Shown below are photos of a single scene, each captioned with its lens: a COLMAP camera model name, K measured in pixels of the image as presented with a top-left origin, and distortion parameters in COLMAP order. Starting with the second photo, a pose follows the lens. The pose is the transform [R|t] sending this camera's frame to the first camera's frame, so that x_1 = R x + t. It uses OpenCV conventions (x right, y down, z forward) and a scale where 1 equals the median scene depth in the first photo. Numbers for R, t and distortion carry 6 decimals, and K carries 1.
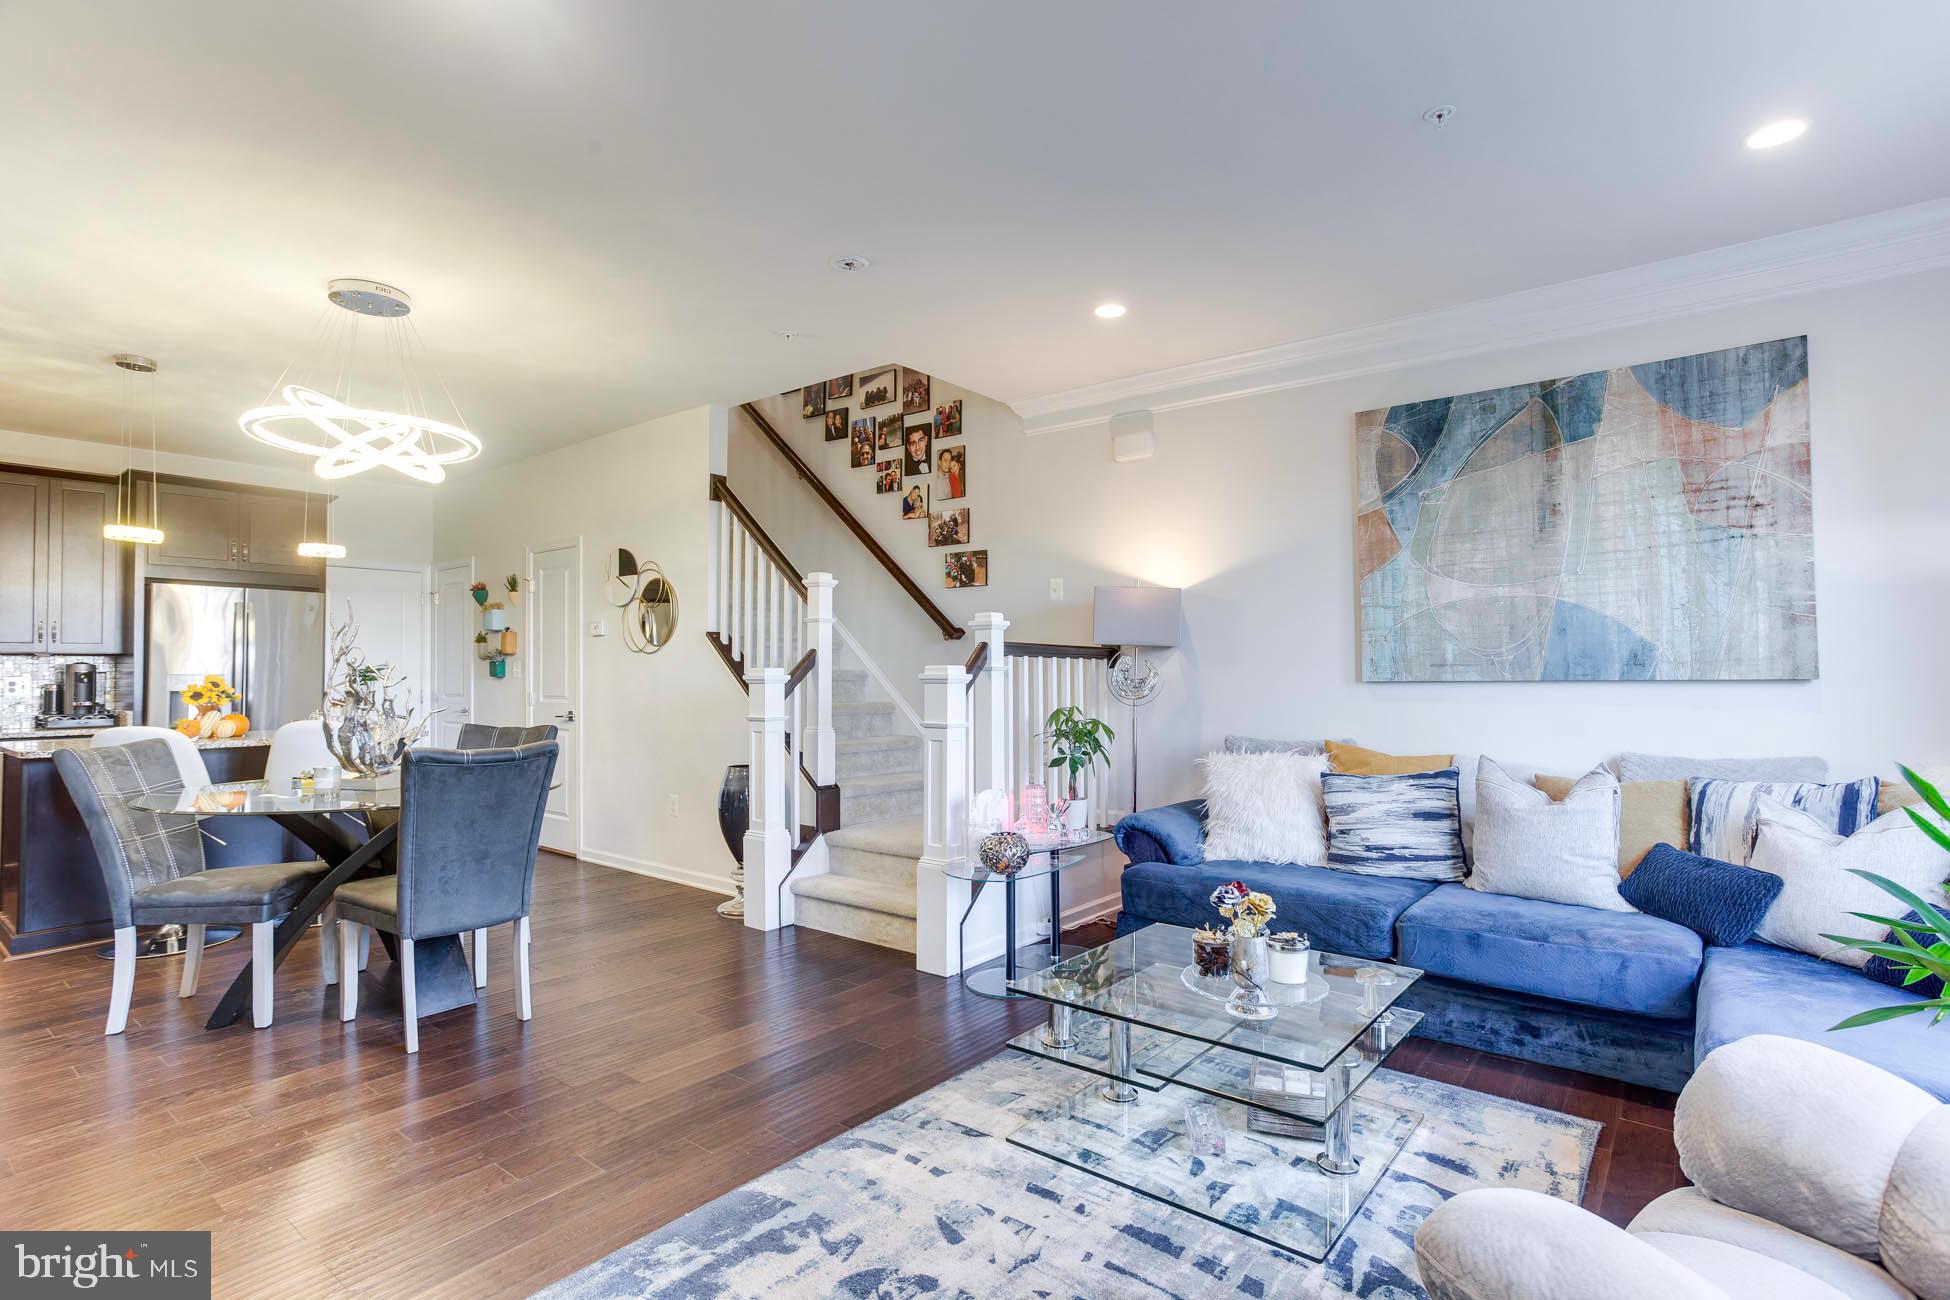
lens RADIAL K [[950.7, 0, 980.1], [0, 950.7, 653.2], [0, 0, 1]] dist [-0.054642, 0.036894]
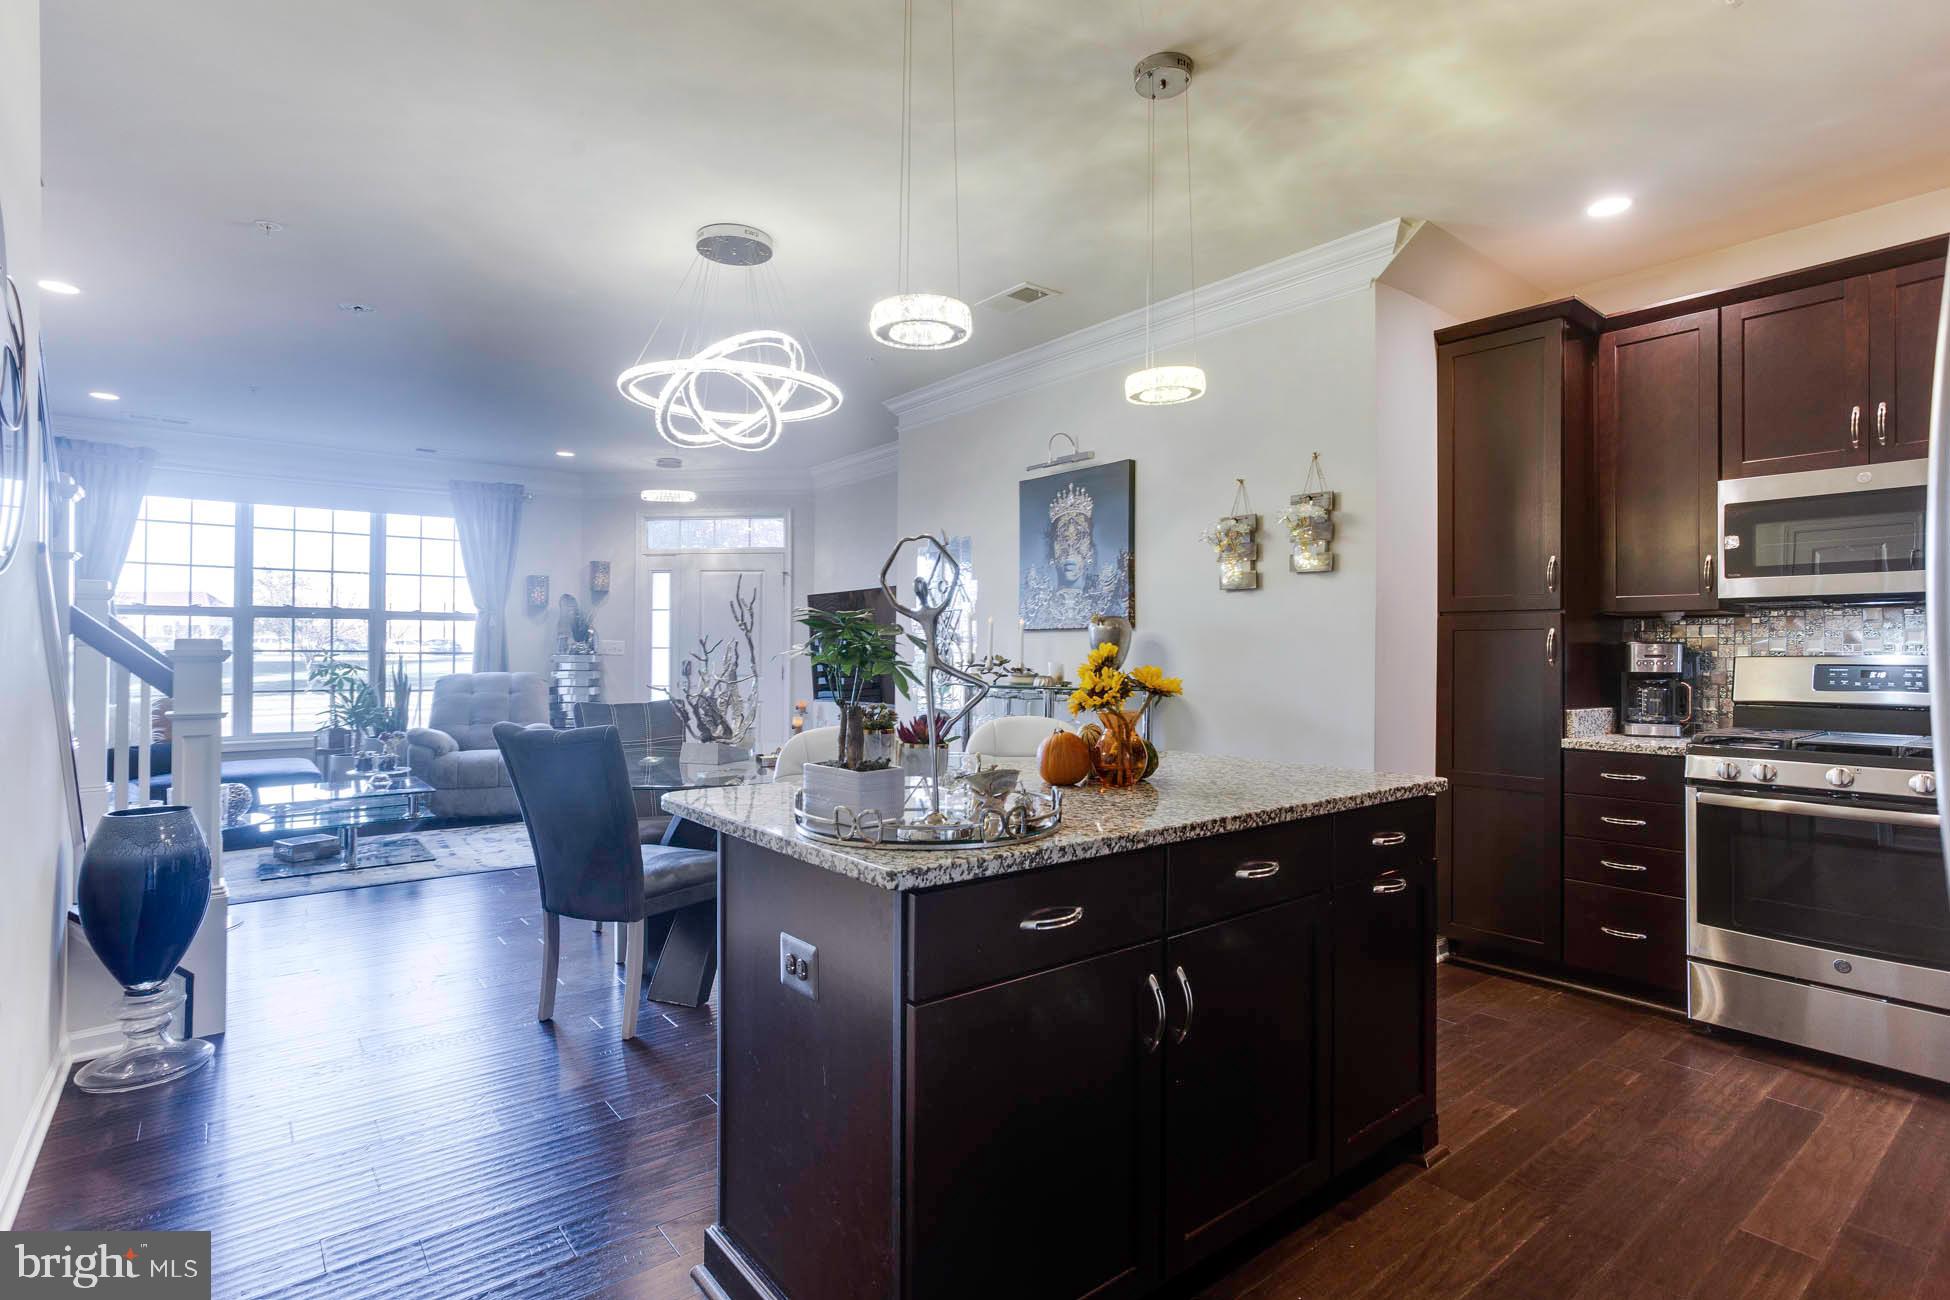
lens RADIAL K [[965.1, 0, 982.1], [0, 965.1, 643.5], [0, 0, 1]] dist [-0.048148, 0.030526]
pose [[-0.974822, 0.004376, 0.222943, -1.004642], [-0.002056, 0.999589, -0.028609, 0.040014], [-0.222976, -0.028347, -0.974412, 1.689095]]
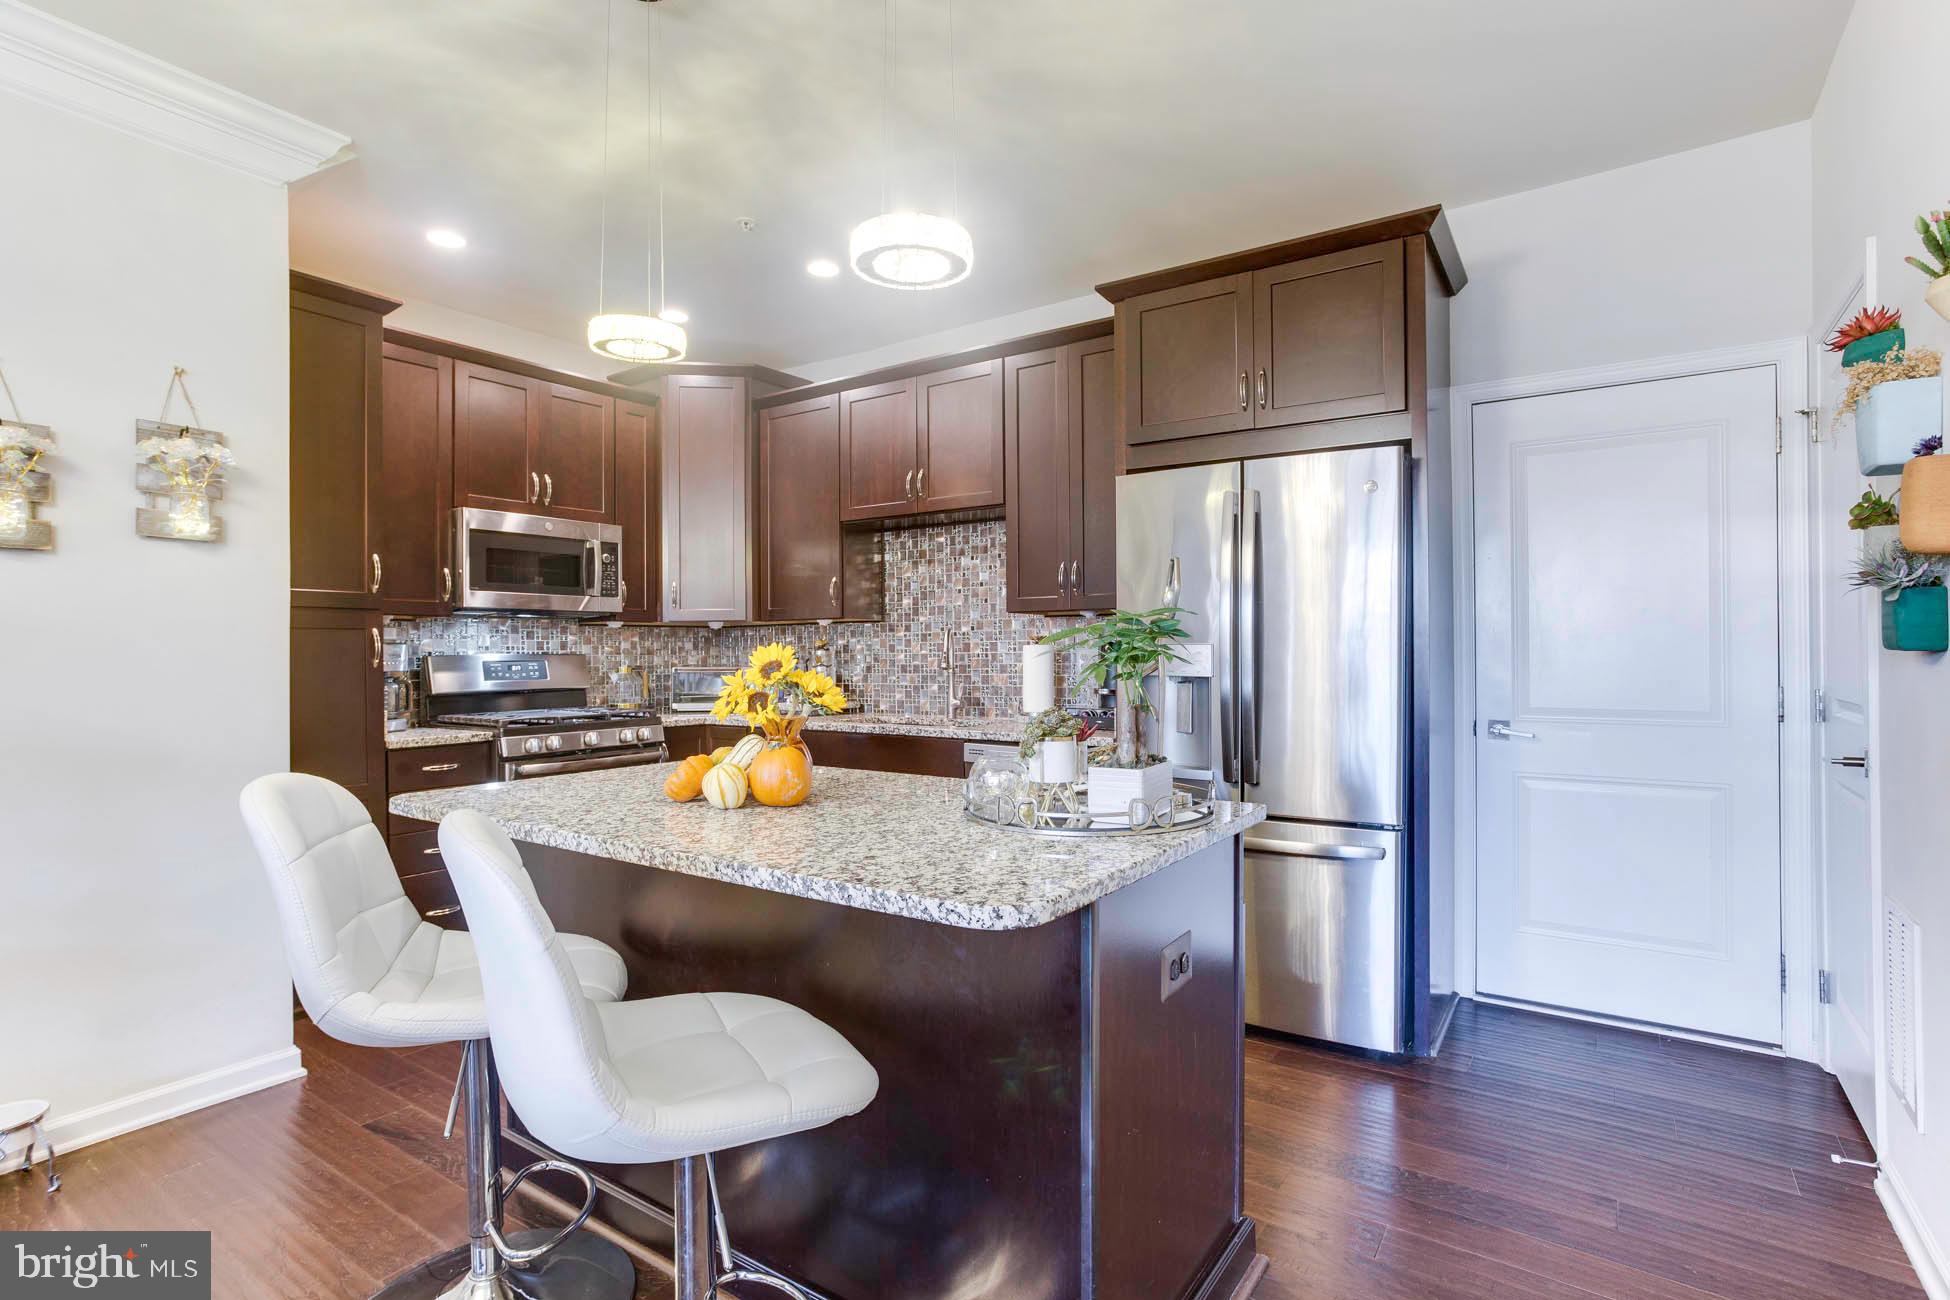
lens RADIAL K [[957.3, 0, 979.2], [0, 957.3, 646.6], [0, 0, 1]] dist [-0.055372, 0.035647]
pose [[0.071364, 0.000651, -0.997450, -0.465587], [0.026098, 0.999656, 0.002520, 0.028871], [0.997109, -0.026211, 0.071323, 1.221070]]
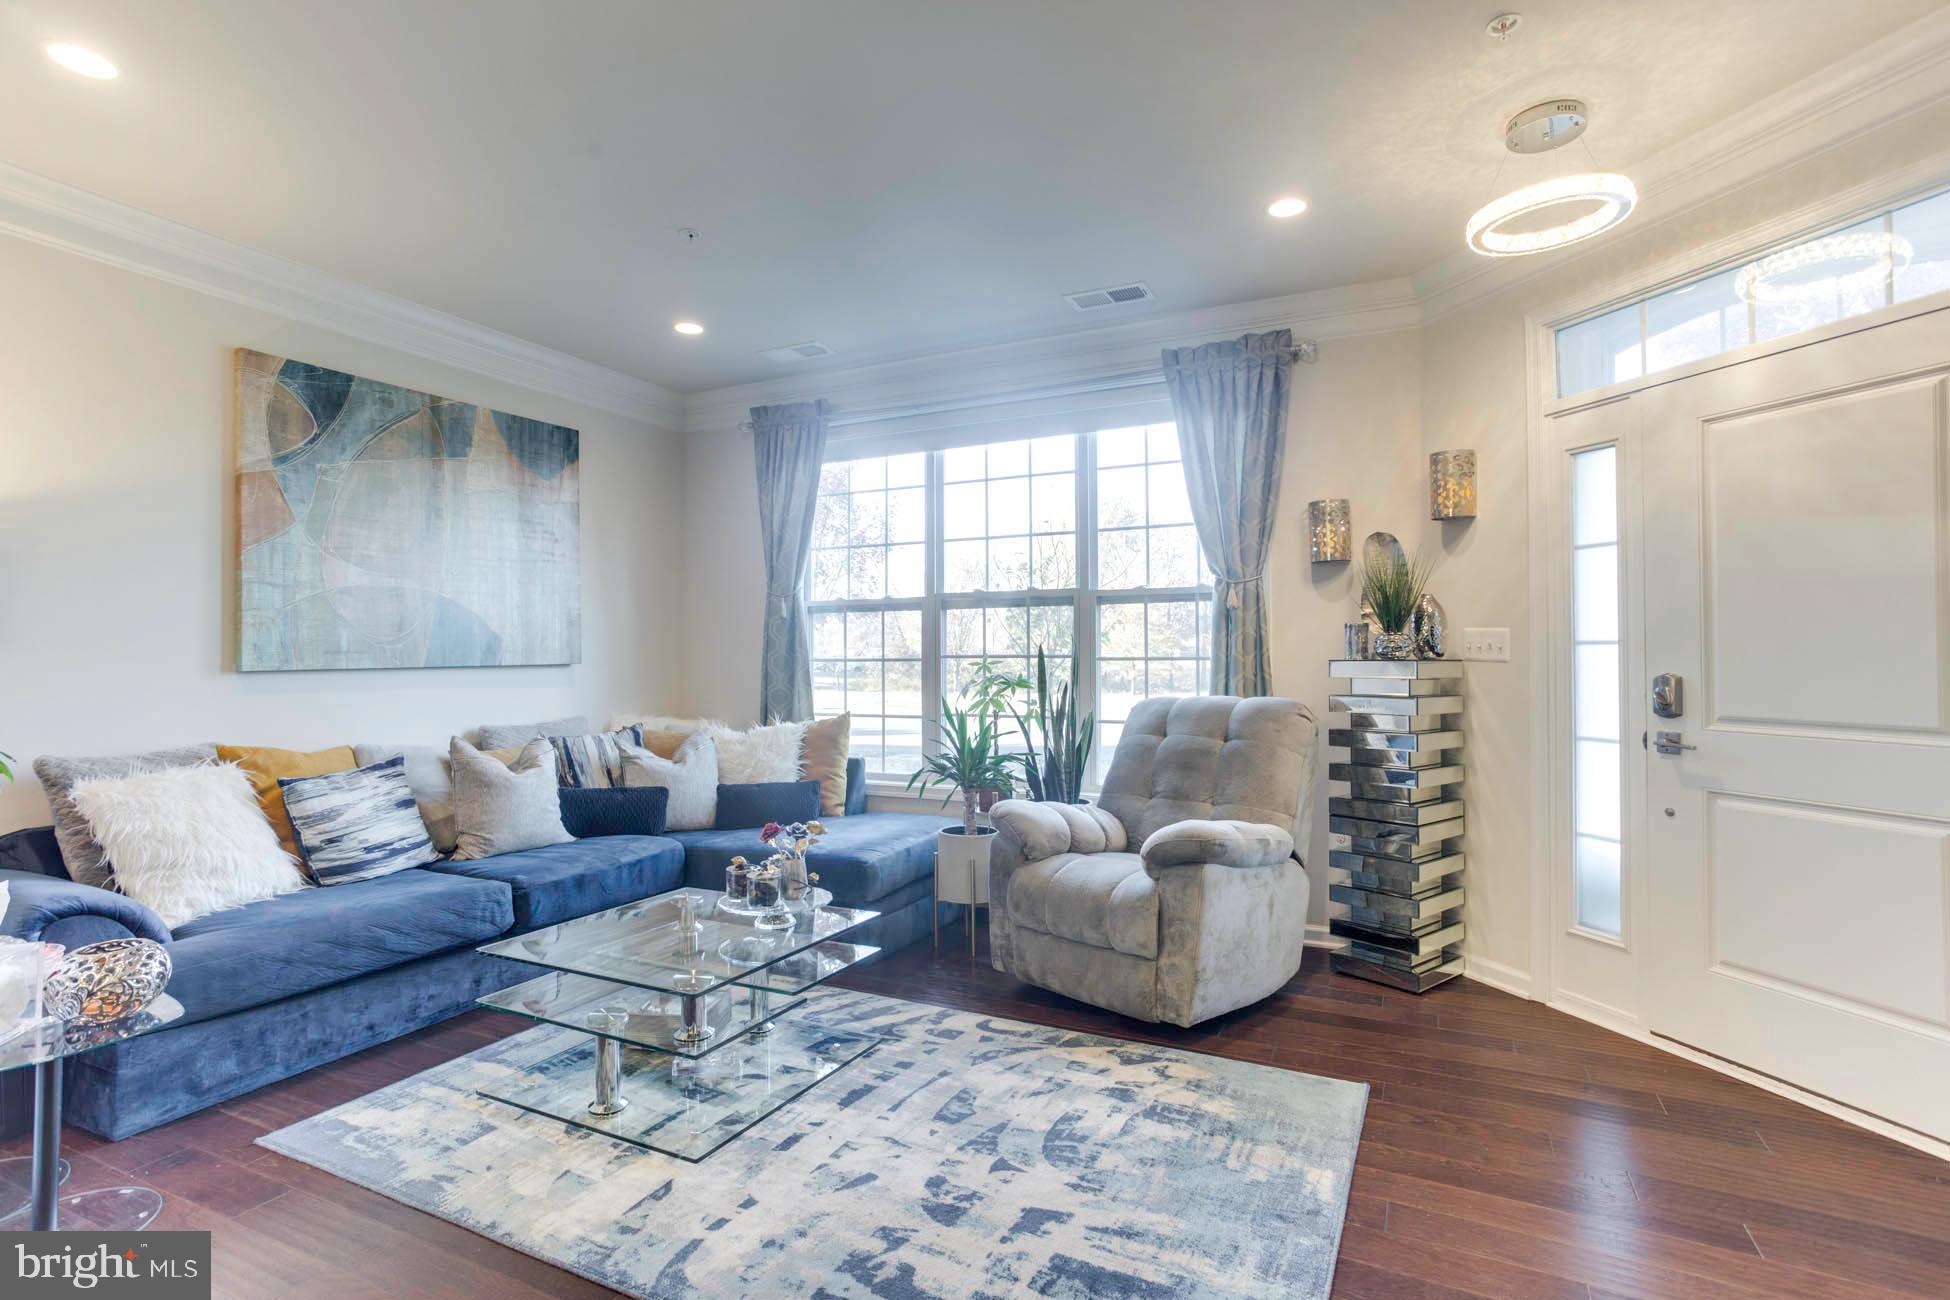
lens RADIAL K [[945.2, 0, 984.7], [0, 945.2, 640.1], [0, 0, 1]] dist [-0.052341, 0.035546]
pose [[-0.213092, 0.021636, 0.976792, -0.540757], [-0.011323, 0.999633, -0.024612, 0.015212], [-0.976966, -0.016305, -0.212769, 0.536324]]
